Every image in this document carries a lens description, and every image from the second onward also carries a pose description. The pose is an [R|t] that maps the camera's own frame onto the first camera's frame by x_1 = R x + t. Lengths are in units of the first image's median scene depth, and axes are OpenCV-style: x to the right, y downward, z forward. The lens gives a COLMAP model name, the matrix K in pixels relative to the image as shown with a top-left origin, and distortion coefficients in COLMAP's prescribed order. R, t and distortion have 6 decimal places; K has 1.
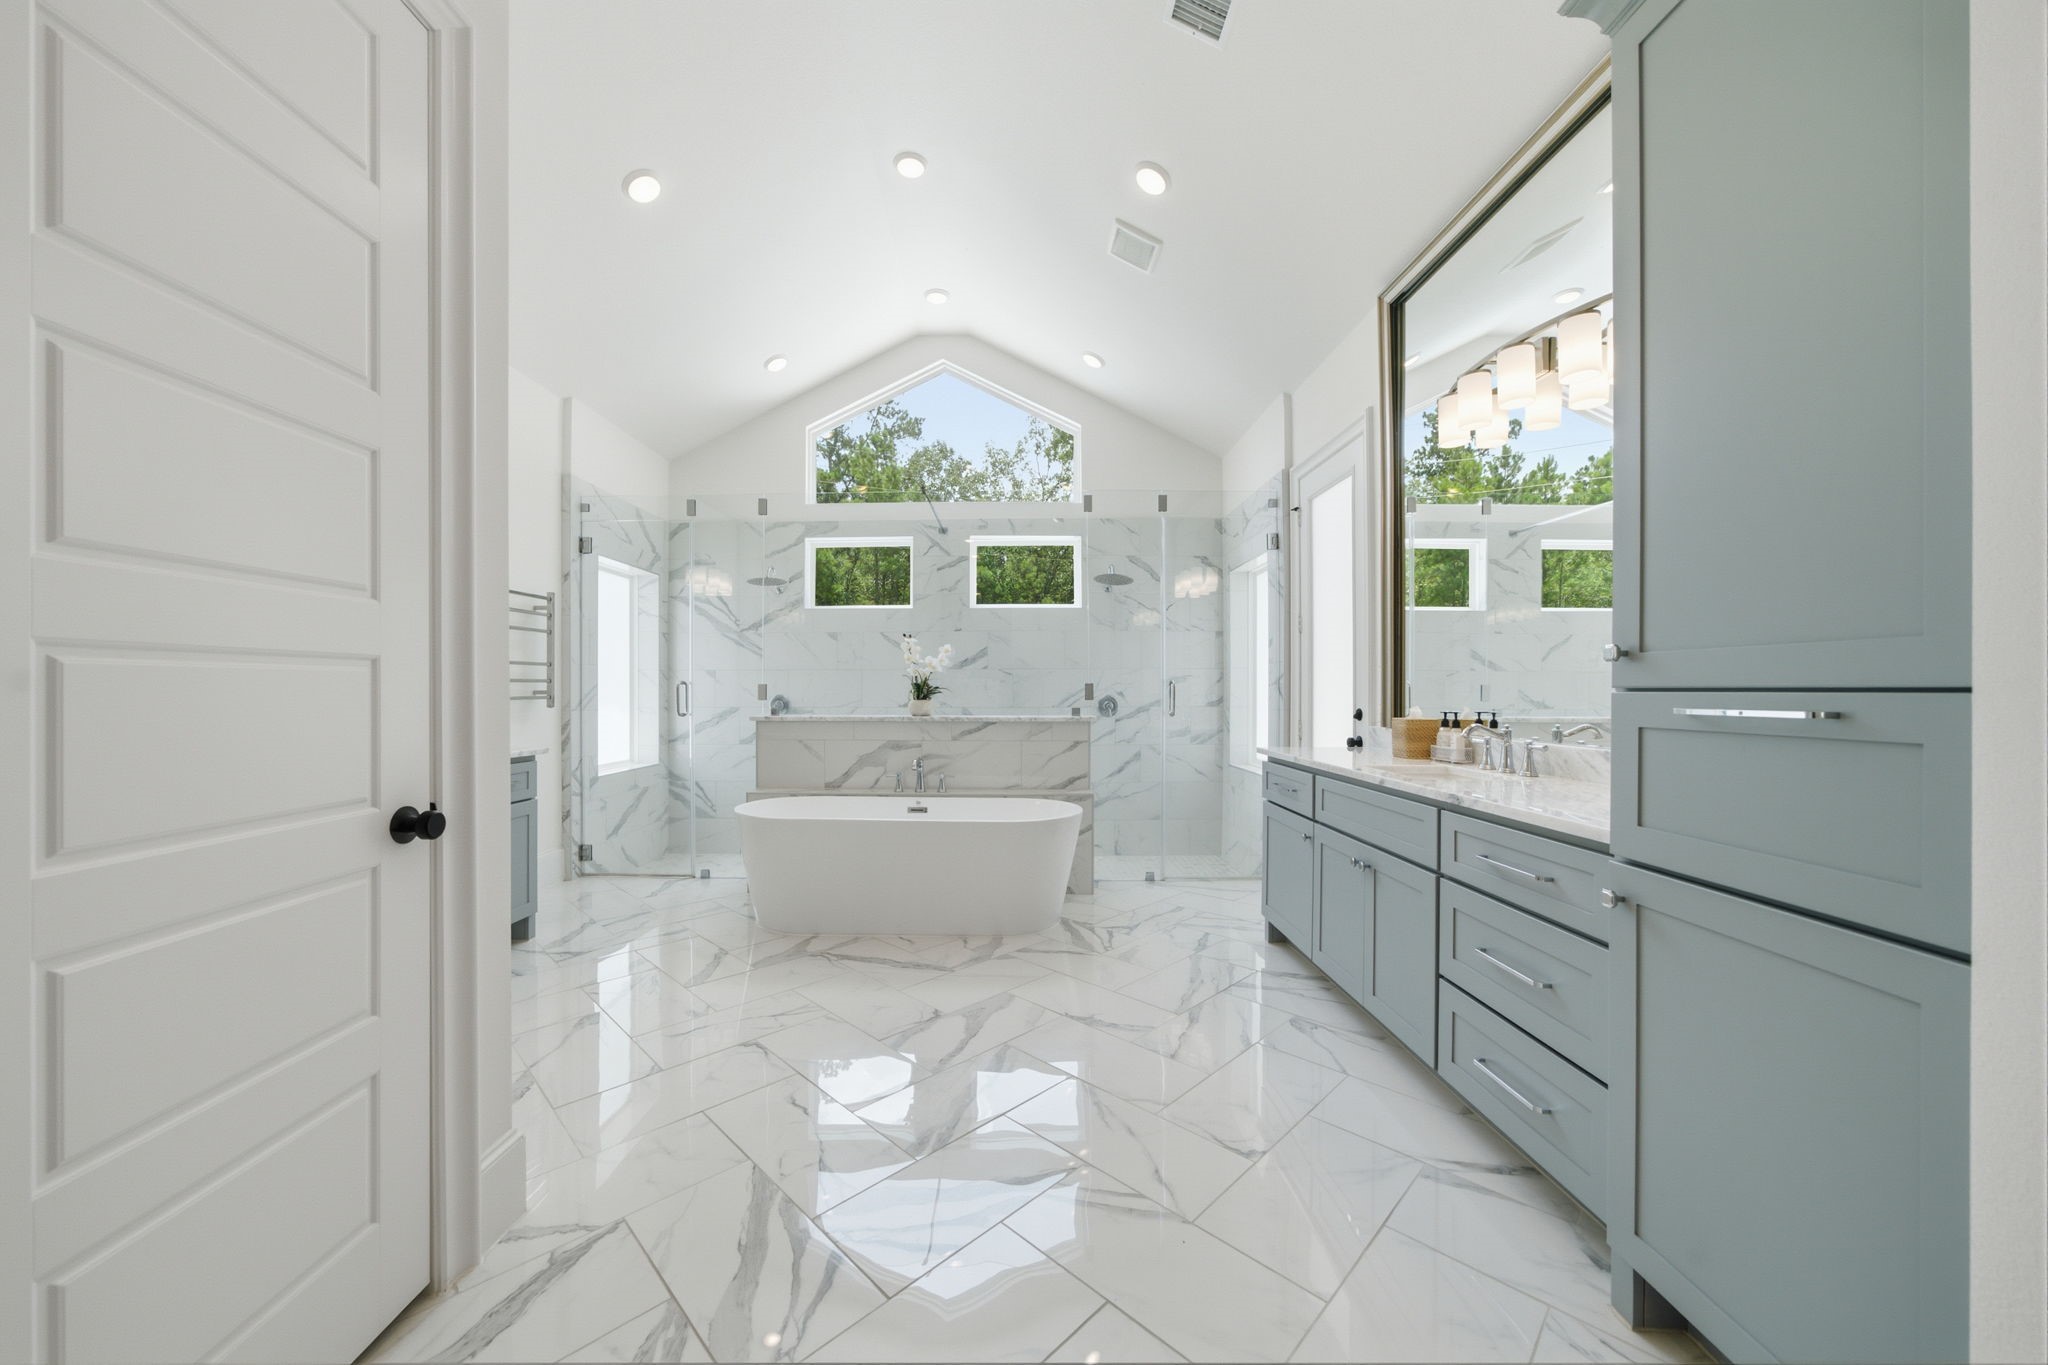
lens RADIAL K [[758.0, 0, 1010.3], [0, 758.0, 689.3], [0, 0, 1]] dist [-0.008178, 0.003129]
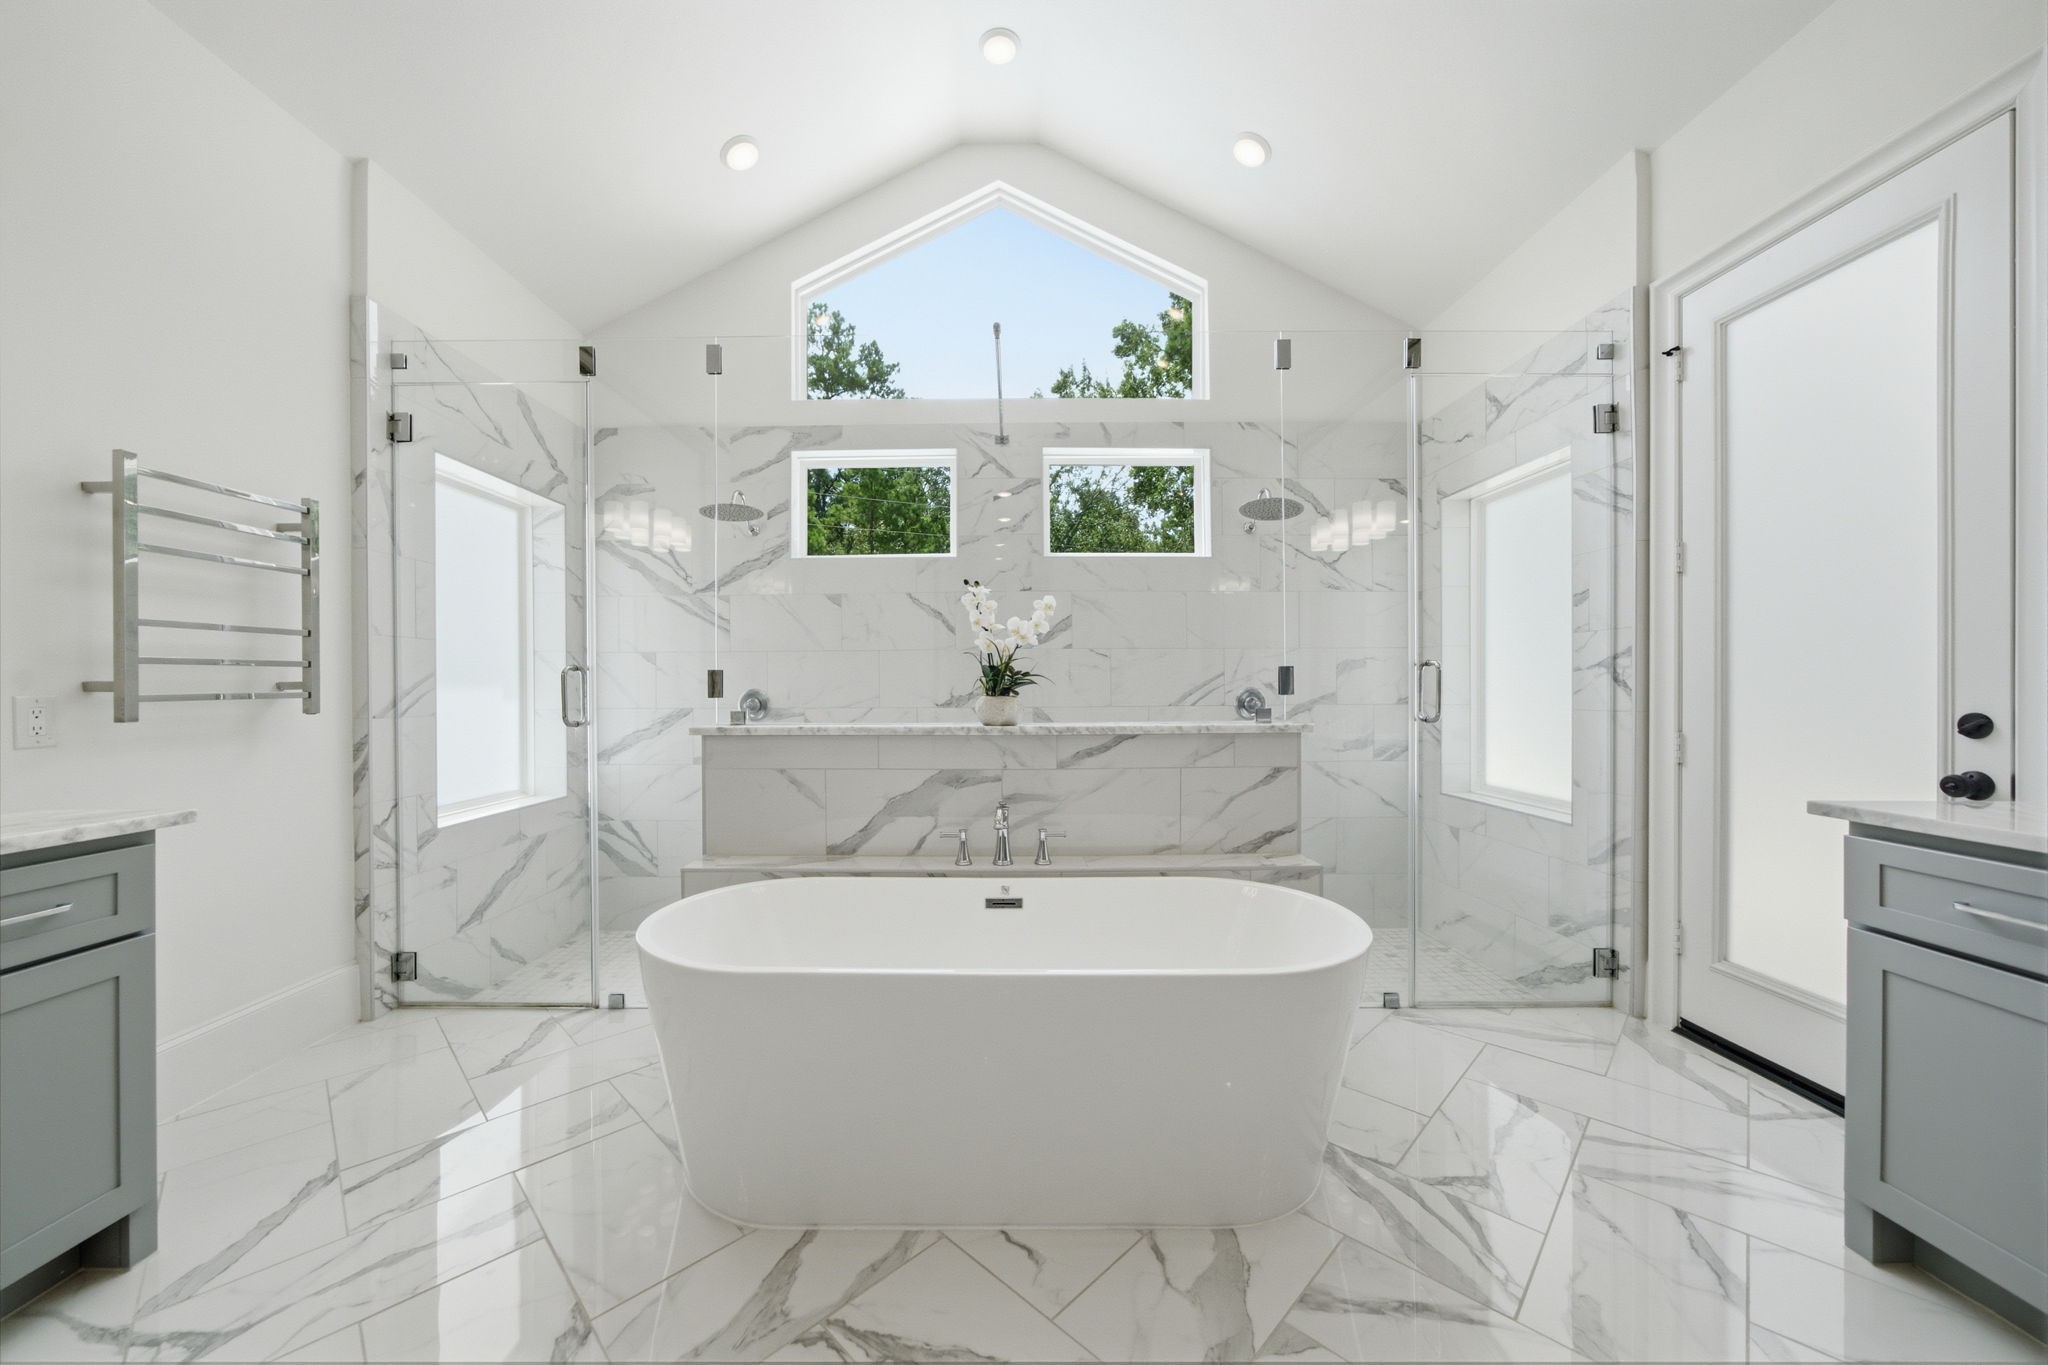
lens RADIAL K [[758.0, 0, 1016.6], [0, 758.0, 689.7], [0, 0, 1]] dist [-0.008178, 0.003129]
pose [[0.999881, -0.004229, 0.014850, -0.109937], [0.004103, 0.999955, 0.008530, 0.004223], [-0.014885, -0.008468, 0.999853, 0.432370]]
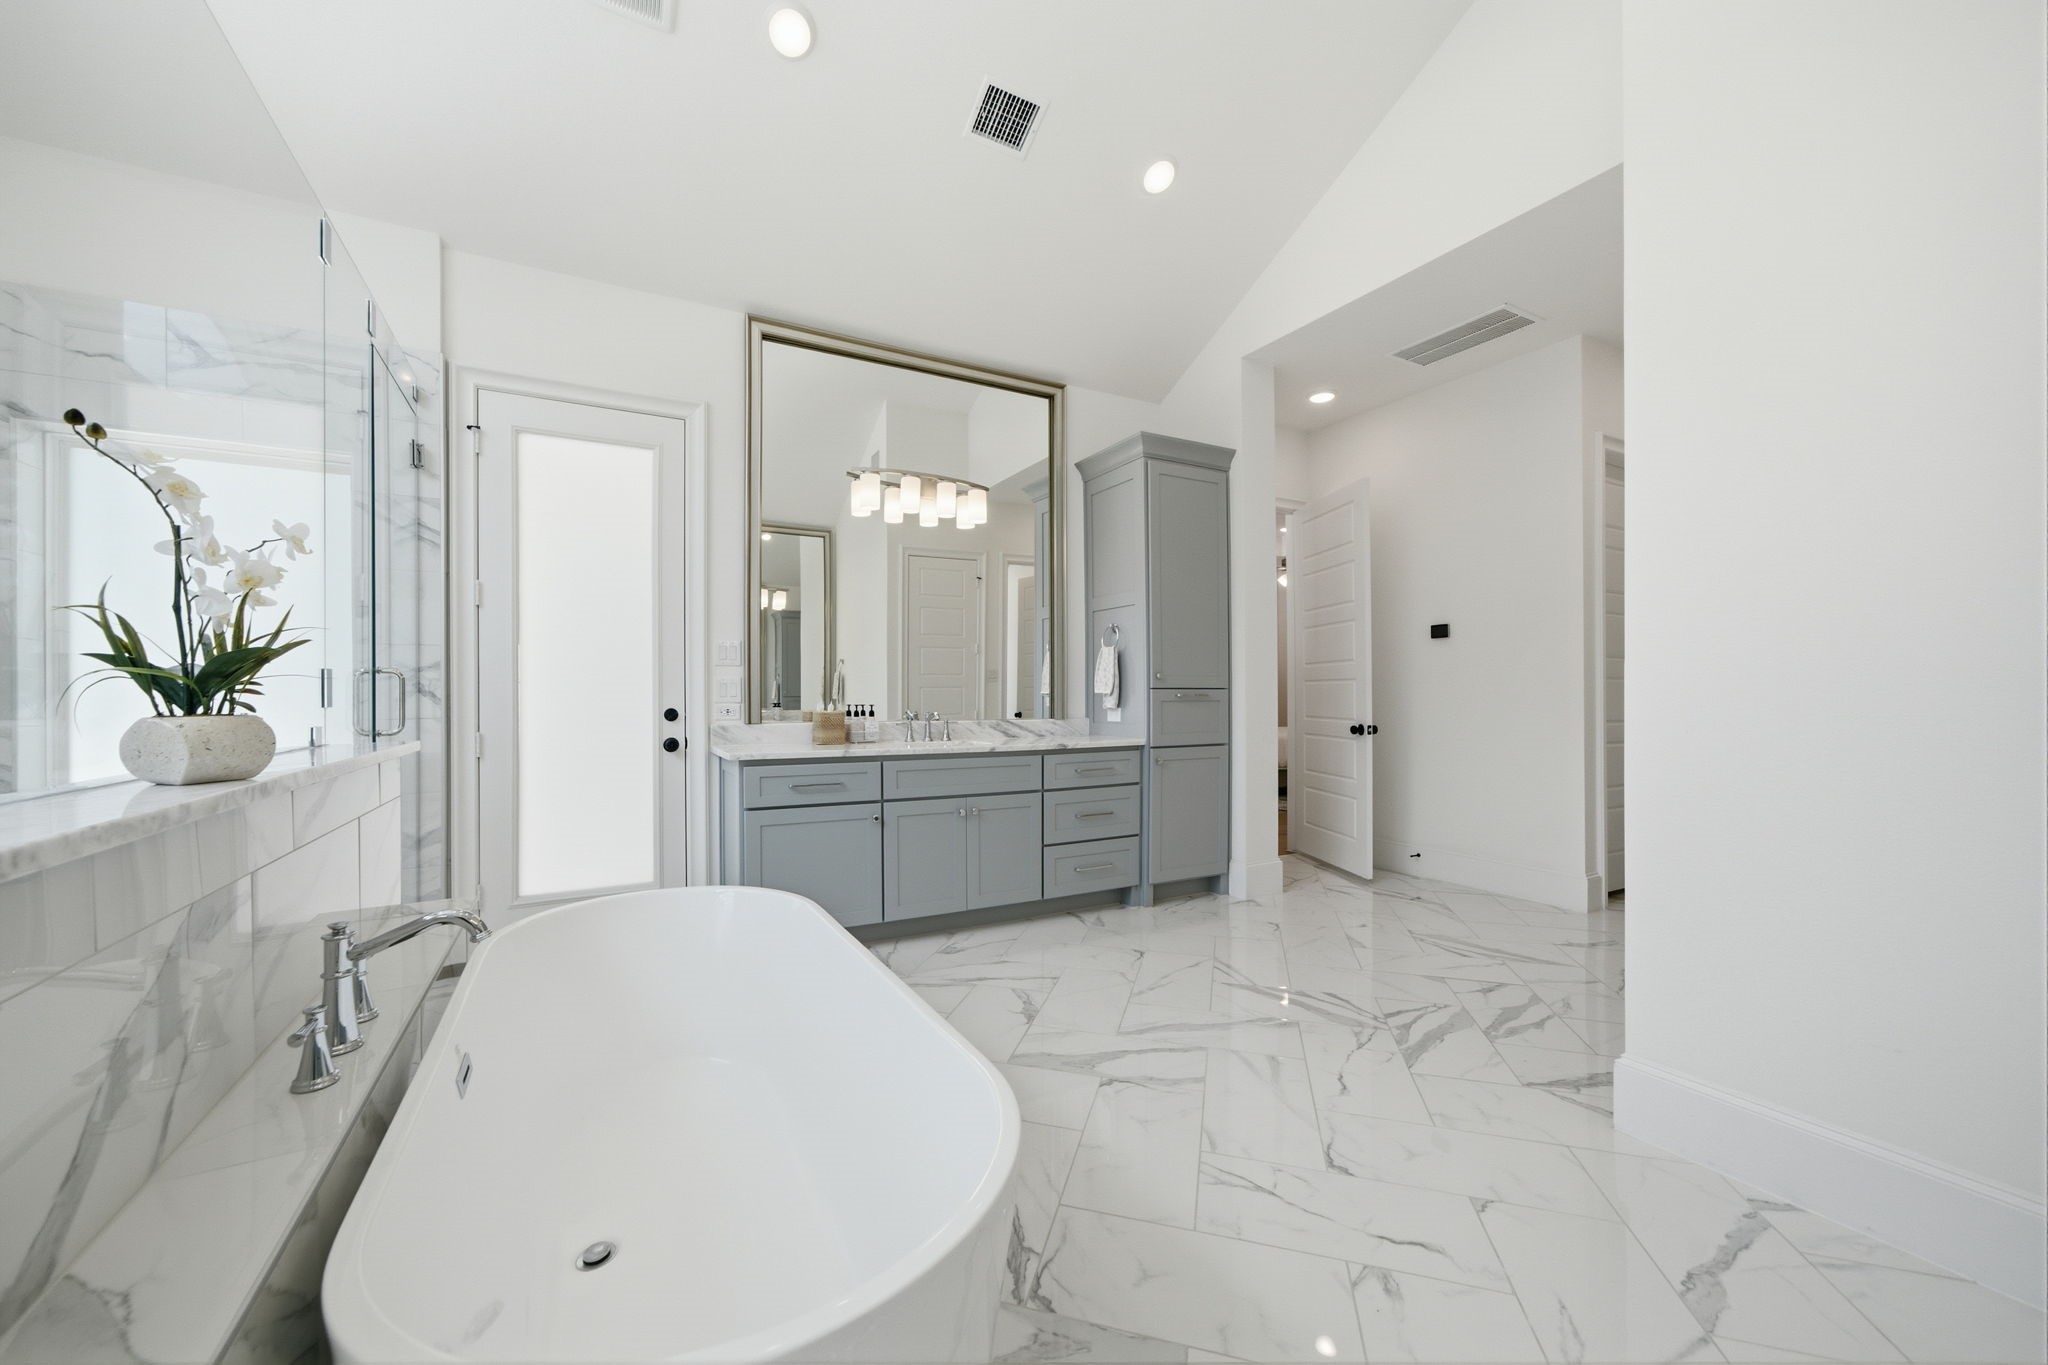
lens RADIAL K [[758.0, 0, 991.3], [0, 758.0, 690.2], [0, 0, 1]] dist [-0.008178, 0.003129]
pose [[-0.476459, 0.006215, 0.879175, -0.443124], [-0.002915, 0.999958, -0.008648, 0.007461], [-0.879192, -0.006683, -0.476421, 0.880414]]
